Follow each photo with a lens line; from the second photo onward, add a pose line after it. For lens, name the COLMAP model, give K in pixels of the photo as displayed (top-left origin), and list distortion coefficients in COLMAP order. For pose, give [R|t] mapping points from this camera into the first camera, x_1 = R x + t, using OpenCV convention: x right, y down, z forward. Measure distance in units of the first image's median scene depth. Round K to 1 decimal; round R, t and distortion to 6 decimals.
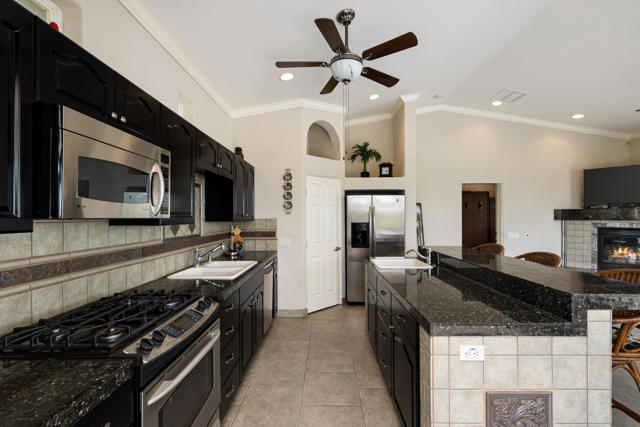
lens RADIAL K [[287.4, 0, 320.5], [0, 287.4, 214.7], [0, 0, 1]] dist [-0.001450, -0.000240]
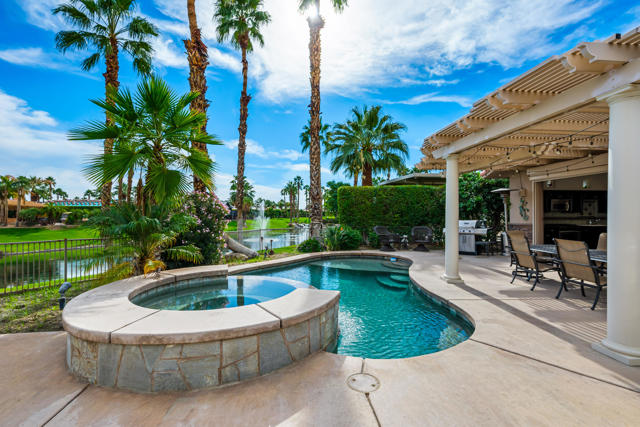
lens RADIAL K [[285.2, 0, 320.0], [0, 285.2, 213.5], [0, 0, 1]] dist [0.001910, 0.000371]
pose [[0.108184, -0.000903, -0.994130, 1.683013], [0.007978, 0.999968, -0.000040, 0.004258], [0.994099, -0.007927, 0.108188, -1.674796]]
